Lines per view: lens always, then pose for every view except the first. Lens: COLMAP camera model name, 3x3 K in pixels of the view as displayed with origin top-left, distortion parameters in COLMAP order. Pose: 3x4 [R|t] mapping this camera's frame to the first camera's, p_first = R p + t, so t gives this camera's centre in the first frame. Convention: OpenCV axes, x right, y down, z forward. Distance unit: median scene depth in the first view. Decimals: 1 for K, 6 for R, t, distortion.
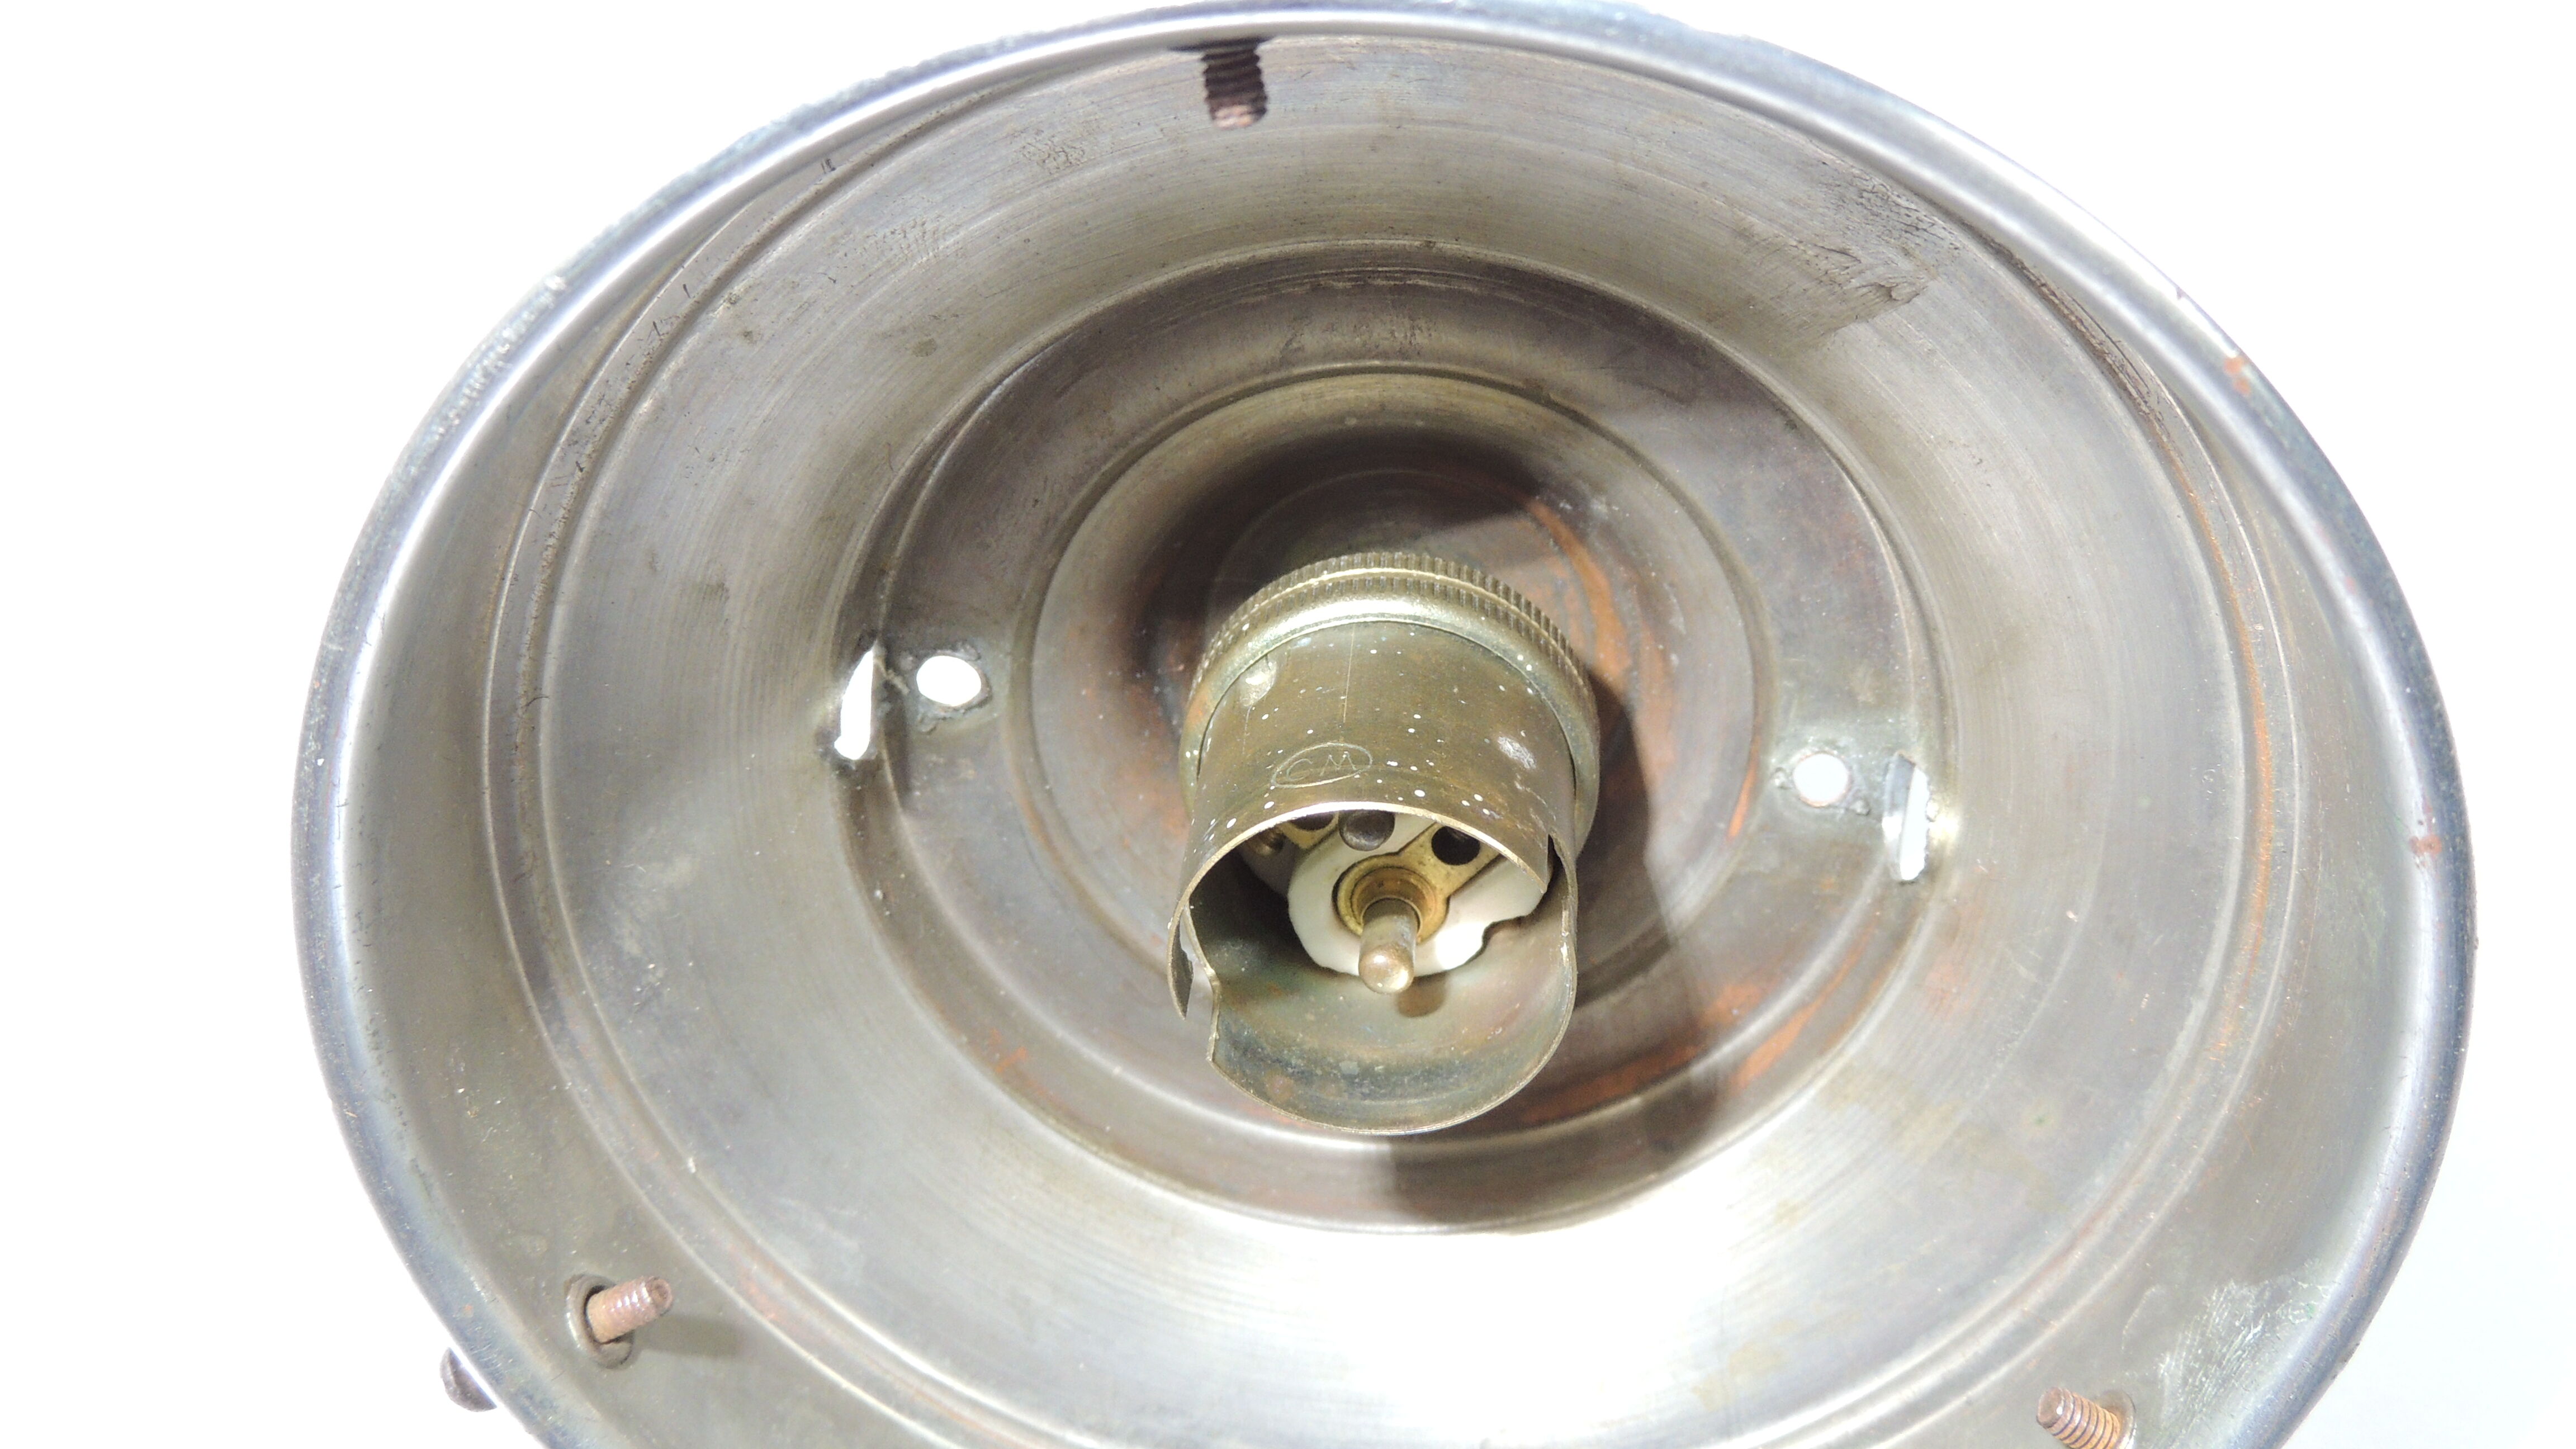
lens RADIAL K [[2669.4, 0, 1288.0], [0, 2669.4, 724.5], [0, 0, 1]] dist [-0.044070, -0.018296]
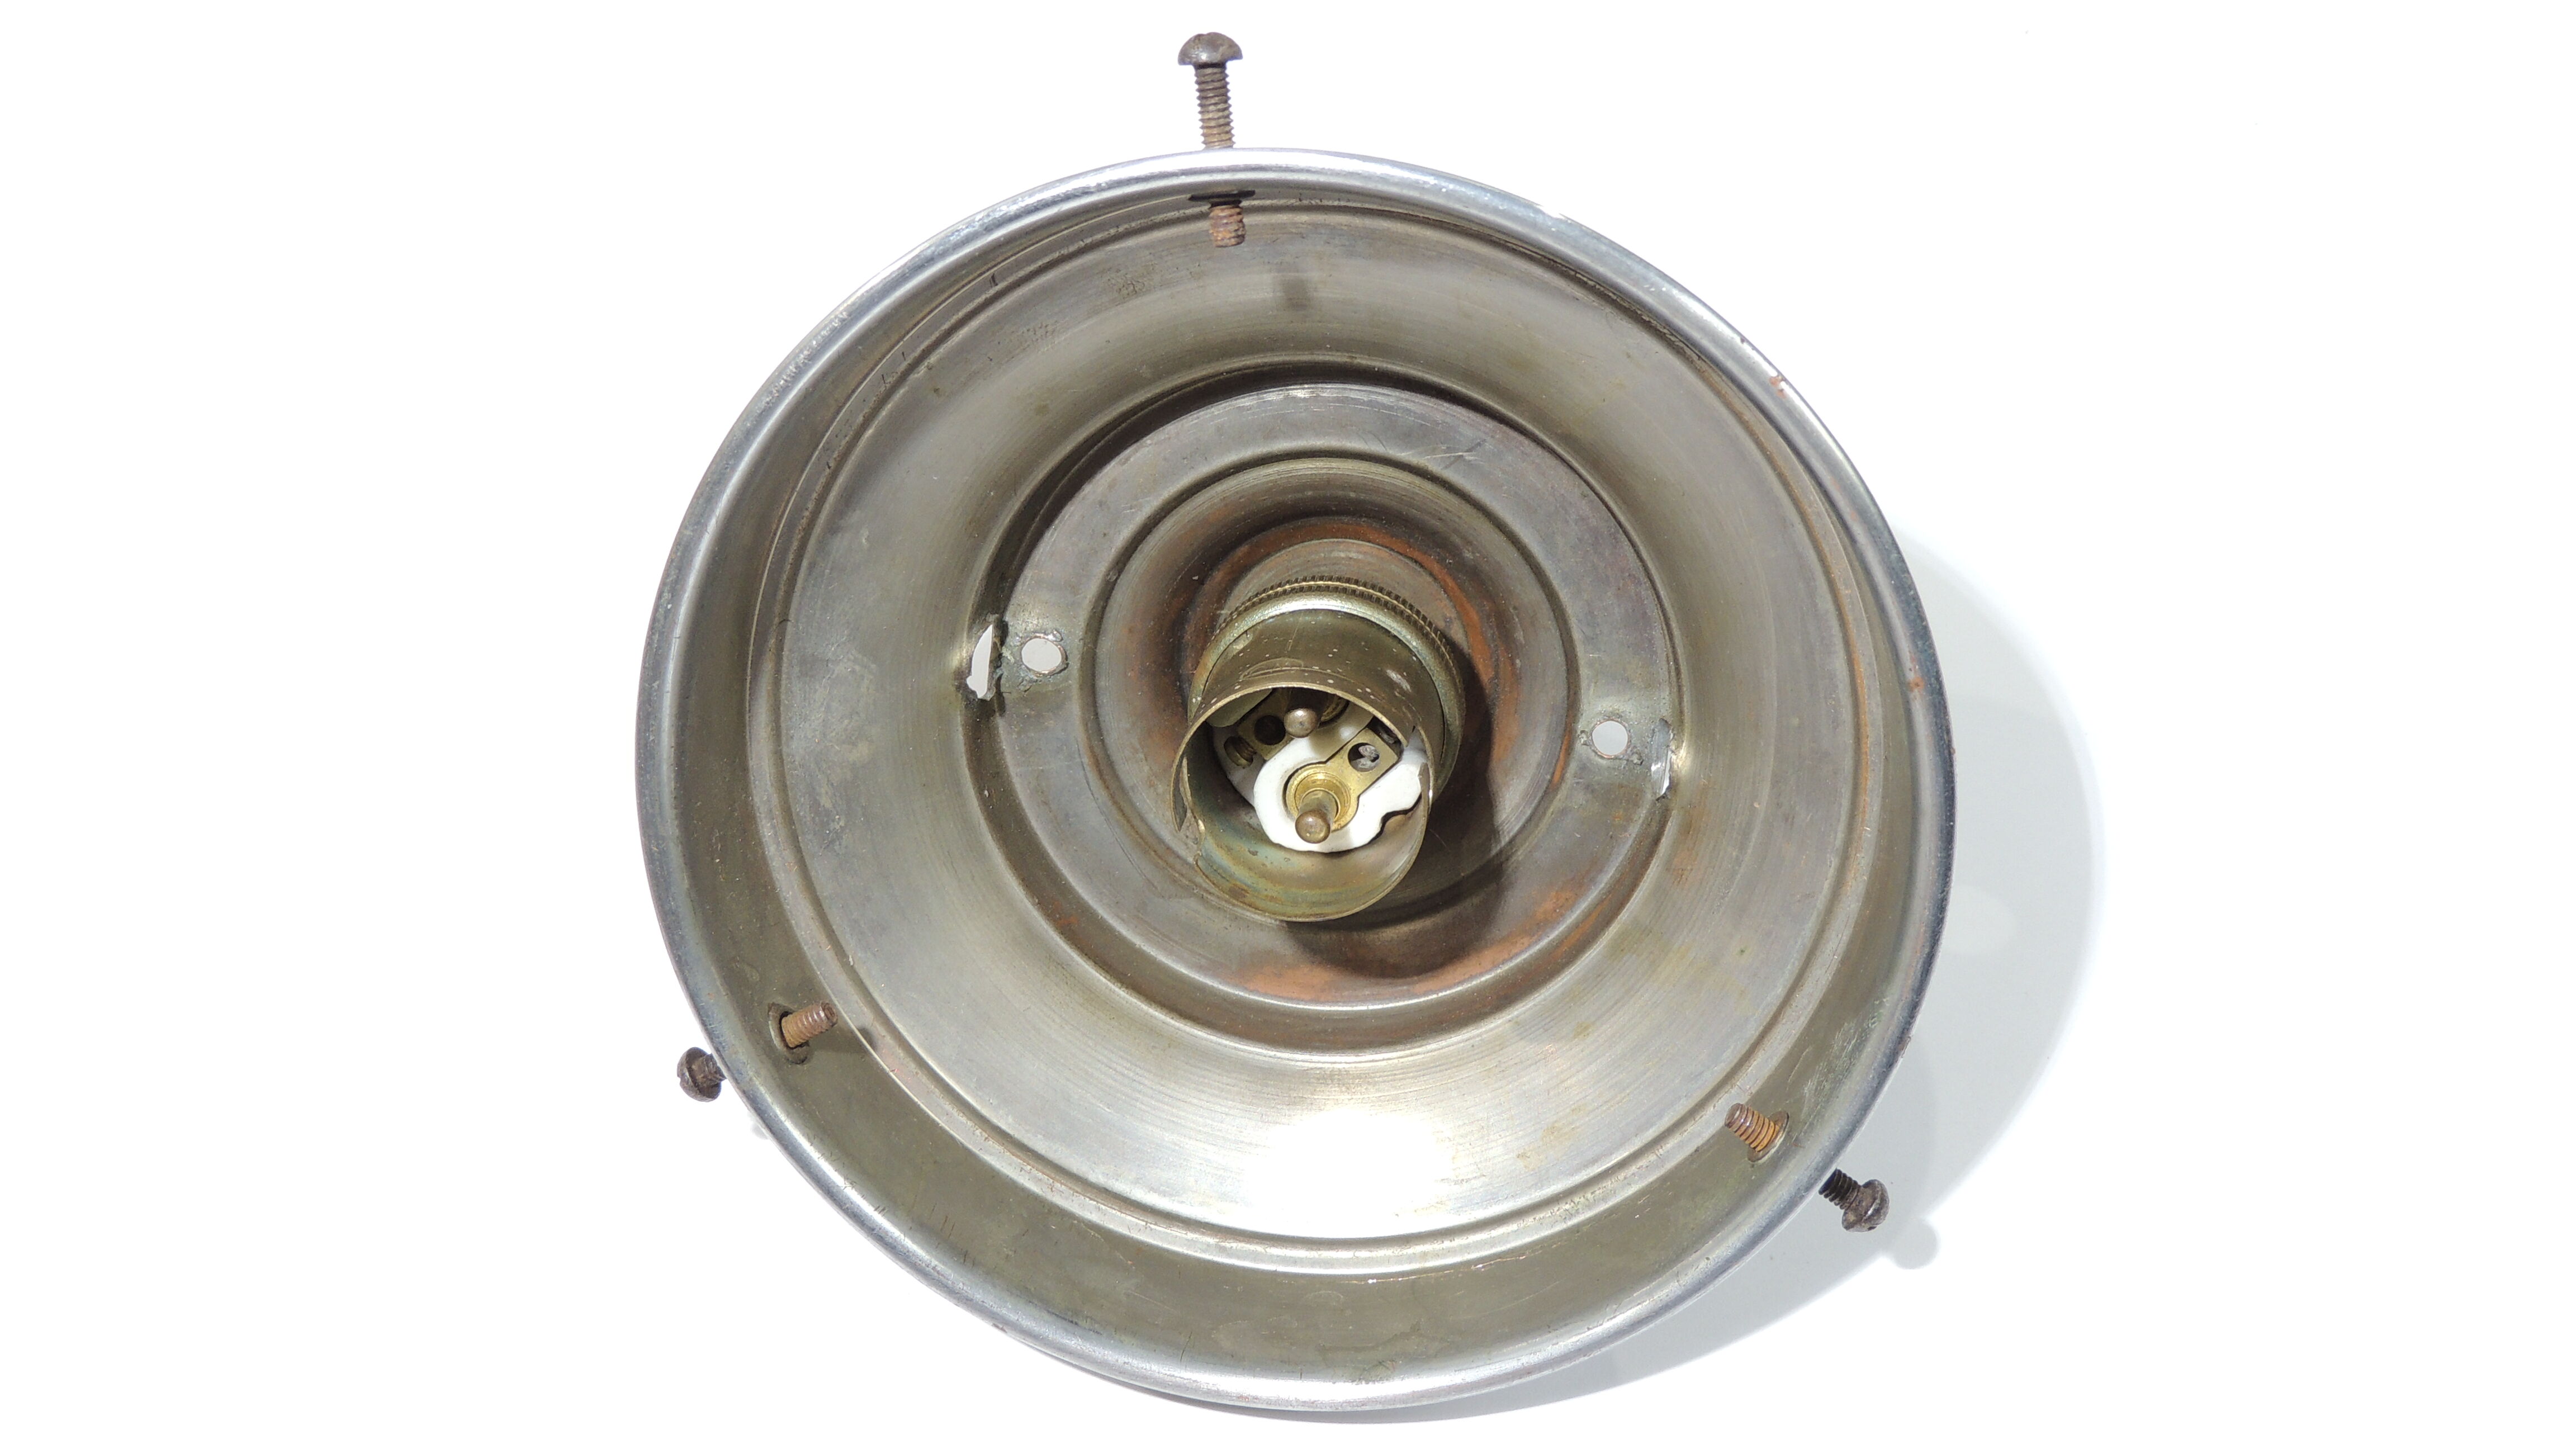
lens RADIAL K [[2669.4, 0, 1288.0], [0, 2669.4, 724.5], [0, 0, 1]] dist [-0.044070, -0.018296]
pose [[0.998662, 0.041173, -0.031282, 0.067164], [-0.046004, 0.983677, -0.173963, 0.298285], [0.023608, 0.175169, 0.984255, -0.523121]]
